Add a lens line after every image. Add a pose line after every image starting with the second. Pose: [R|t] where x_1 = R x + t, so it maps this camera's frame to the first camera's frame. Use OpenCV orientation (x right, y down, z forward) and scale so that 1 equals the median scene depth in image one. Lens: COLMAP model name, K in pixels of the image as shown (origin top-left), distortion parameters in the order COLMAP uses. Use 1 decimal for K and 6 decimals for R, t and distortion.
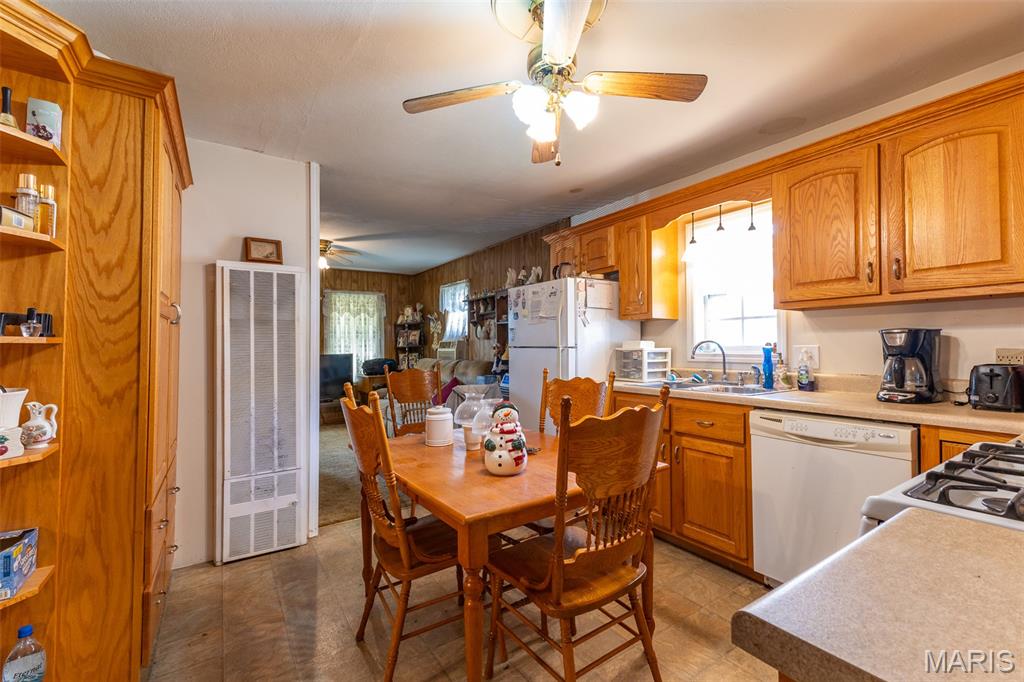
lens RADIAL K [[443.1, 0, 513.9], [0, 443.1, 352.2], [0, 0, 1]] dist [-0.000900, -0.000152]
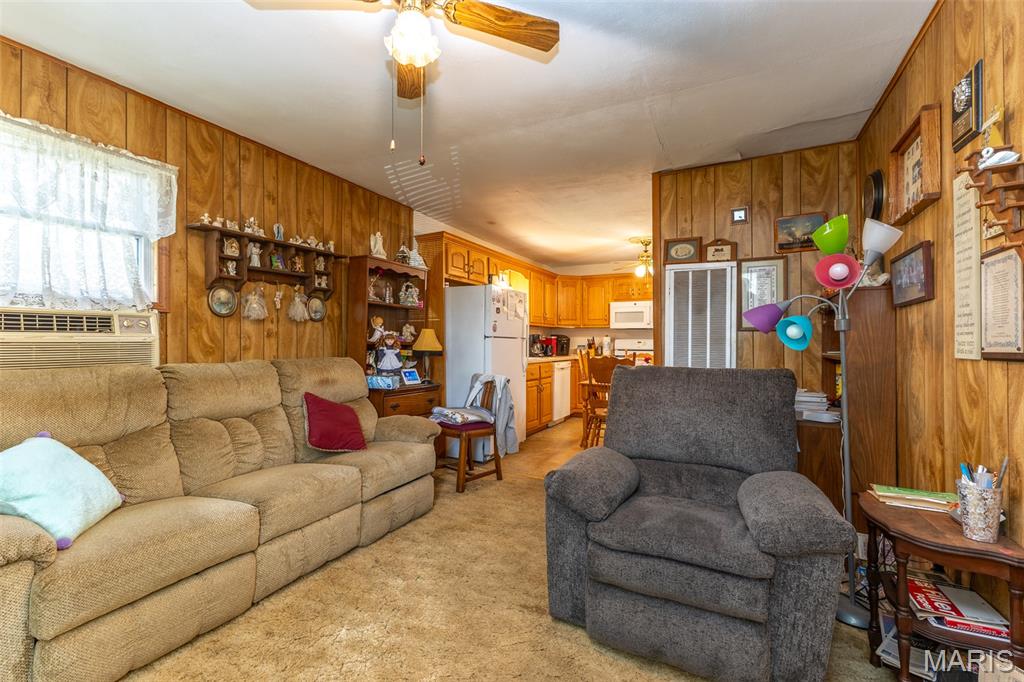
lens RADIAL K [[433.0, 0, 512.0], [0, 433.0, 341.0], [0, 0, 1]] dist [-0.000115, -0.000027]
pose [[-0.476819, 0.000746, 0.879001, -1.178163], [-0.001759, 0.999997, -0.001803, -0.000375], [-0.879000, -0.002406, -0.476816, 1.757810]]
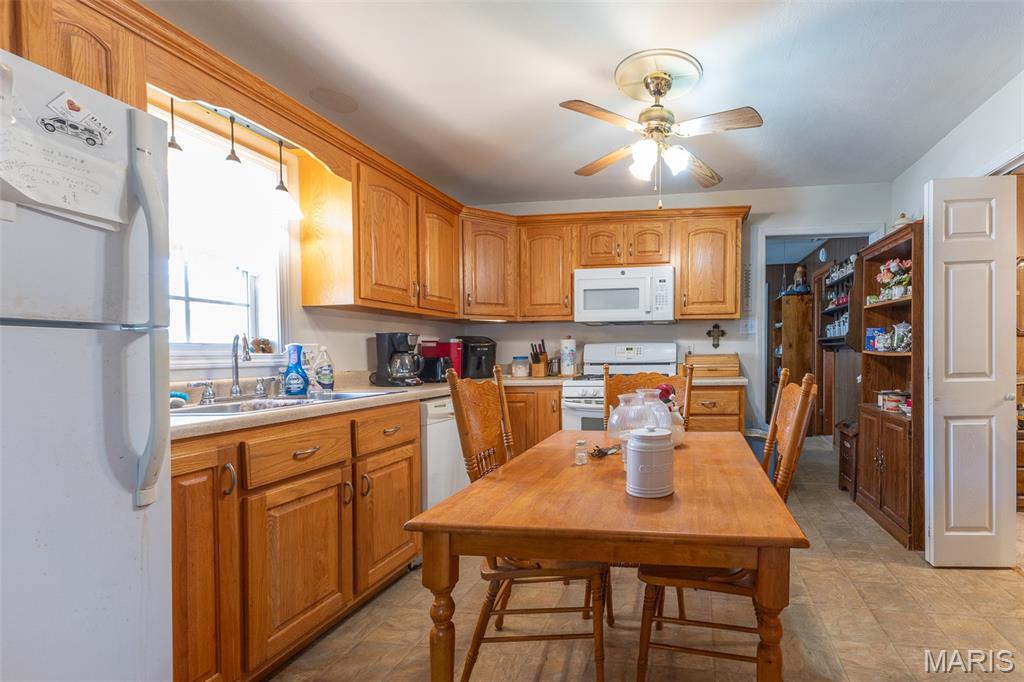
lens RADIAL K [[443.1, 0, 513.9], [0, 443.1, 352.2], [0, 0, 1]] dist [-0.000900, -0.000152]
pose [[-0.534754, 0.001437, 0.845007, -0.281552], [0.008242, 0.999960, 0.003515, 0.002391], [-0.844968, 0.008844, -0.534744, 0.938714]]
